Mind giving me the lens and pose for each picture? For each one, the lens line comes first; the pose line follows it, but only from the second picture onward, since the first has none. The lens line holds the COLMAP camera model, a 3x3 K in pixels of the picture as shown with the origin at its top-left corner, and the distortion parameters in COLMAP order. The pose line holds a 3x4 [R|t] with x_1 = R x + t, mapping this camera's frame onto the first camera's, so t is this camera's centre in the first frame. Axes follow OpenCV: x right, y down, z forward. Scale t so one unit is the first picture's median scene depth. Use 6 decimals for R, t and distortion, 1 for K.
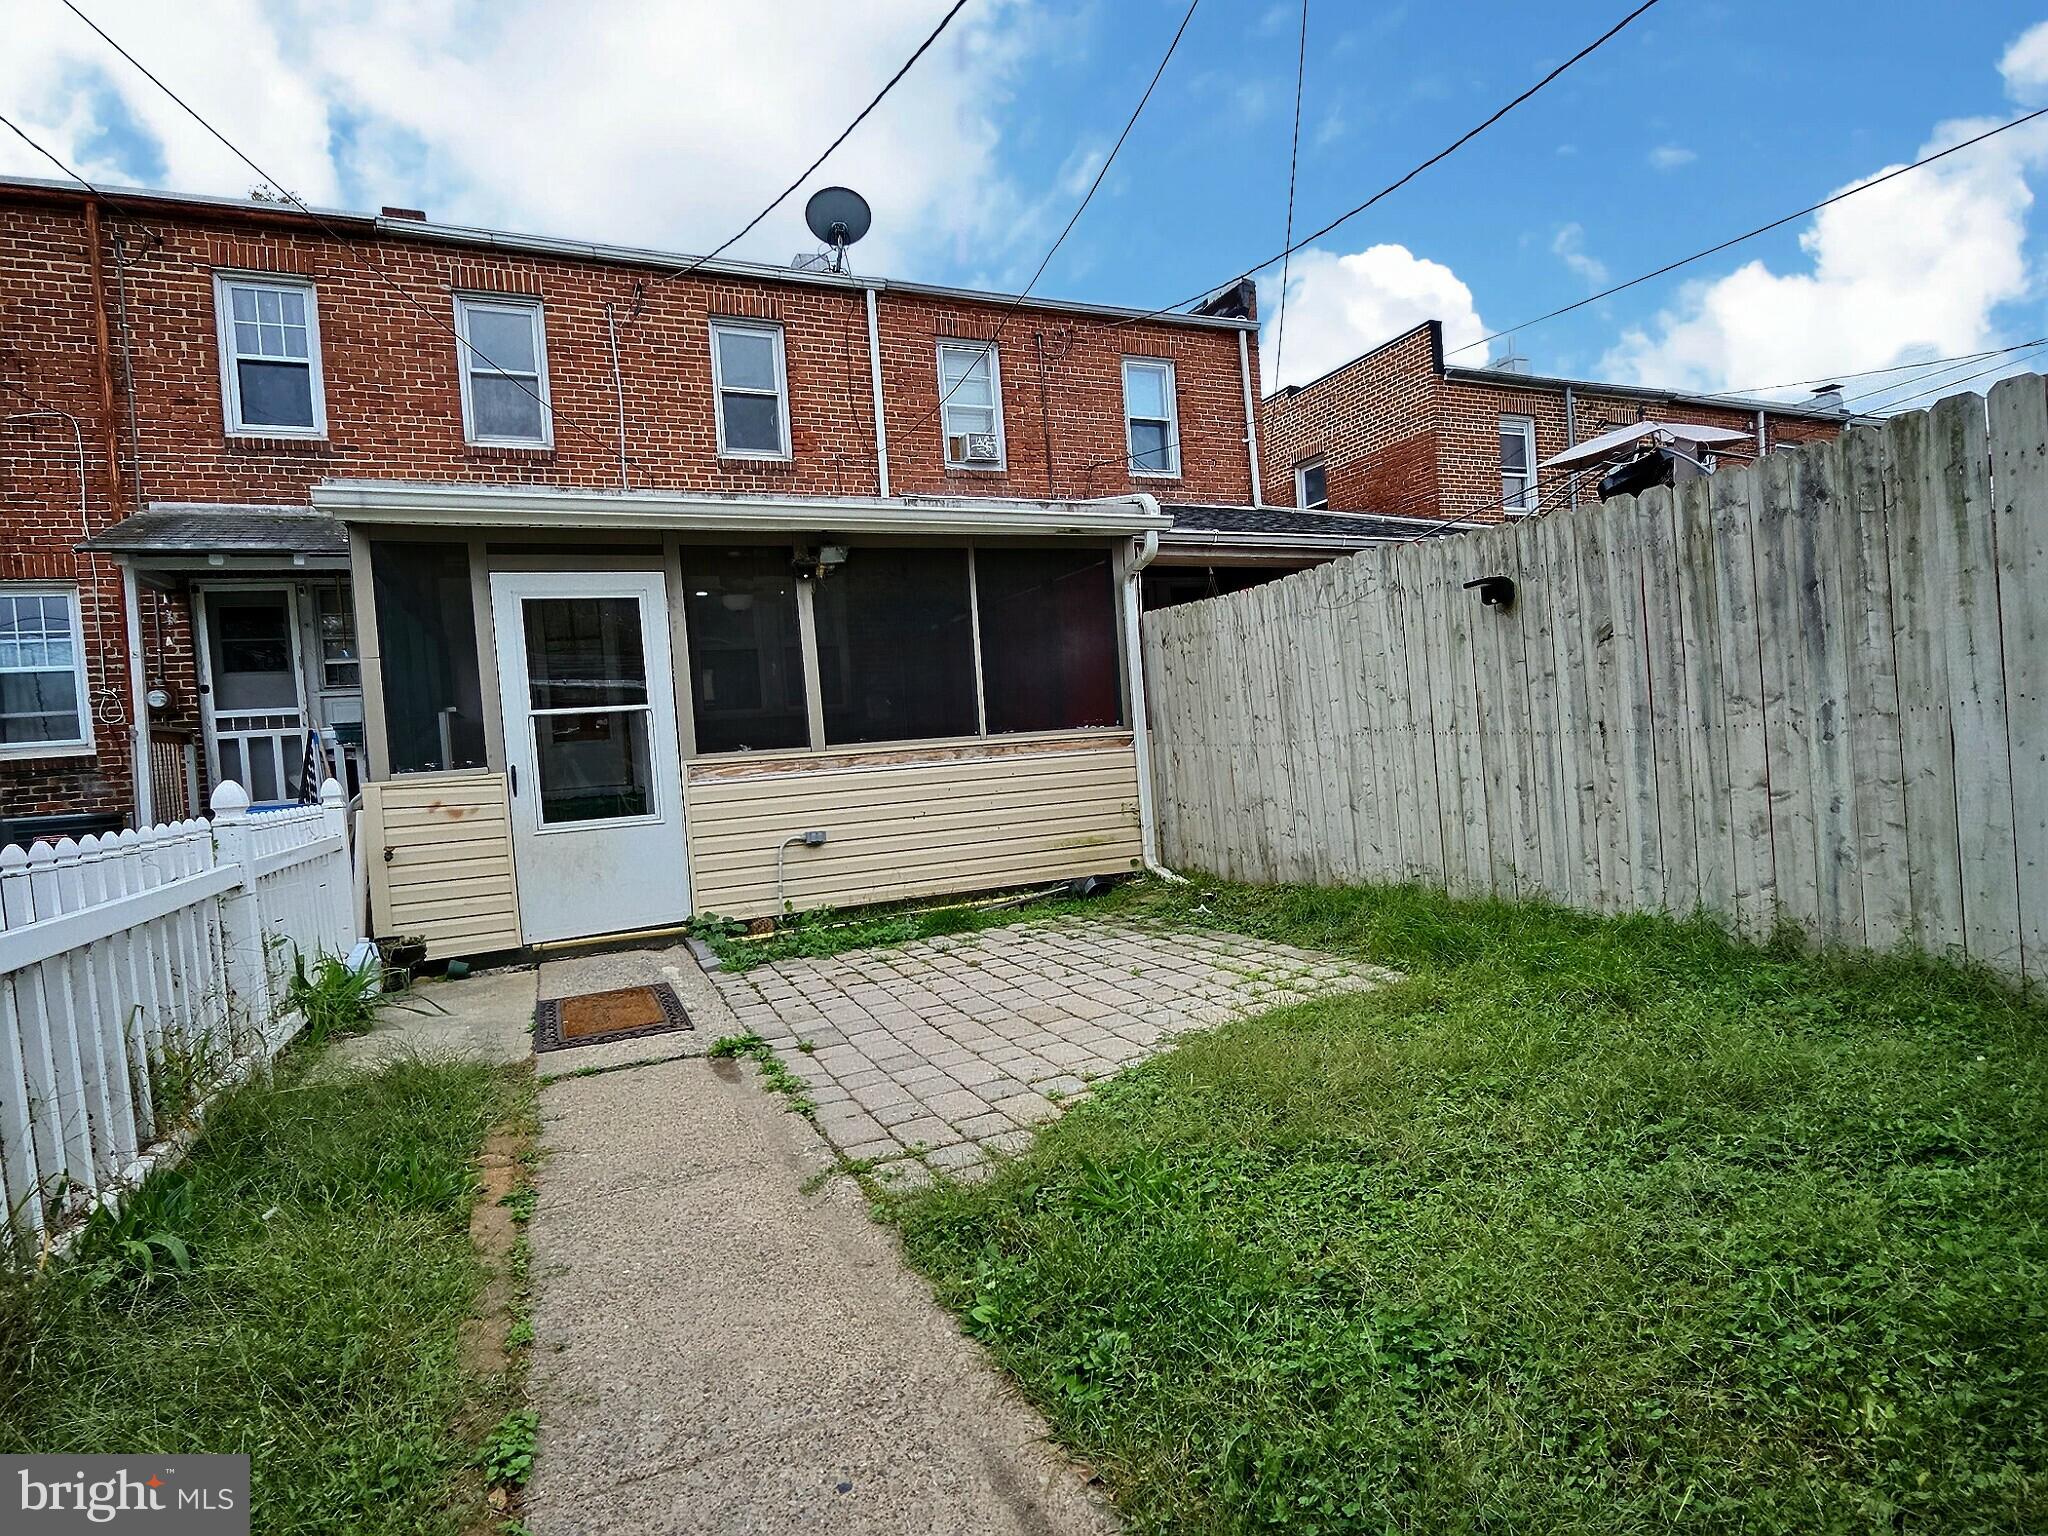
lens RADIAL K [[1053.5, 0, 1017.5], [0, 1053.5, 763.6], [0, 0, 1]] dist [-0.003901, -0.007013]
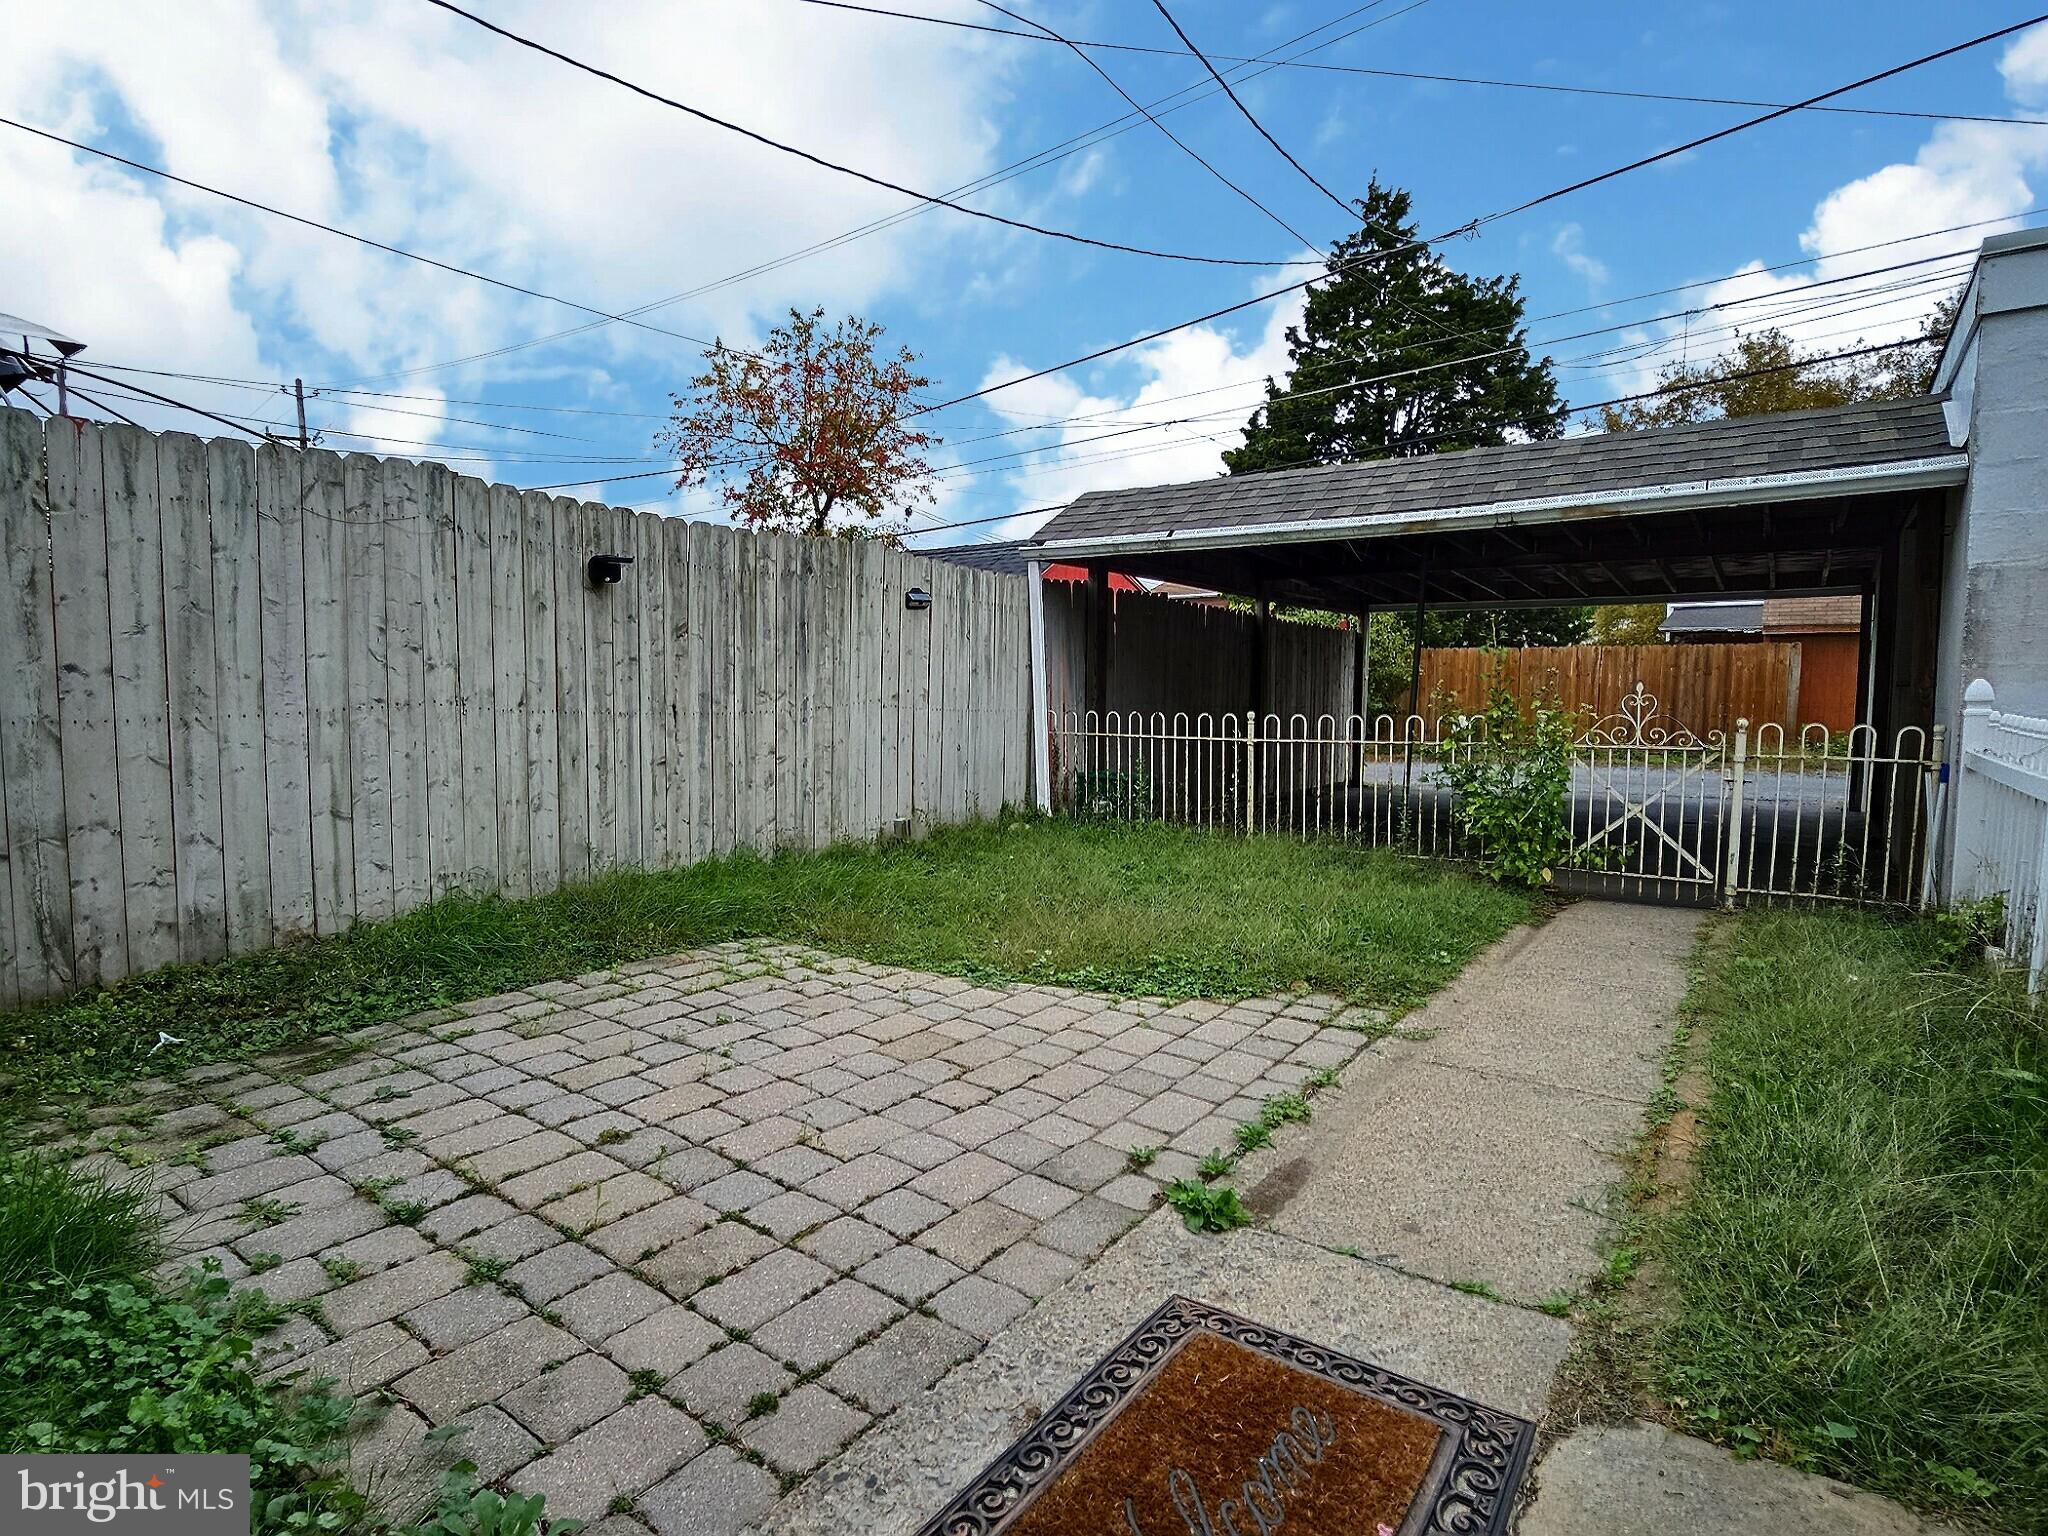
lens RADIAL K [[1053.5, 0, 1009.1], [0, 1053.5, 764.9], [0, 0, 1]] dist [-0.003901, -0.007013]
pose [[-0.486692, 0.004105, 0.873564, -0.665092], [0.044662, 0.998798, 0.020190, 0.019856], [-0.872431, 0.048841, -0.486291, 1.279501]]
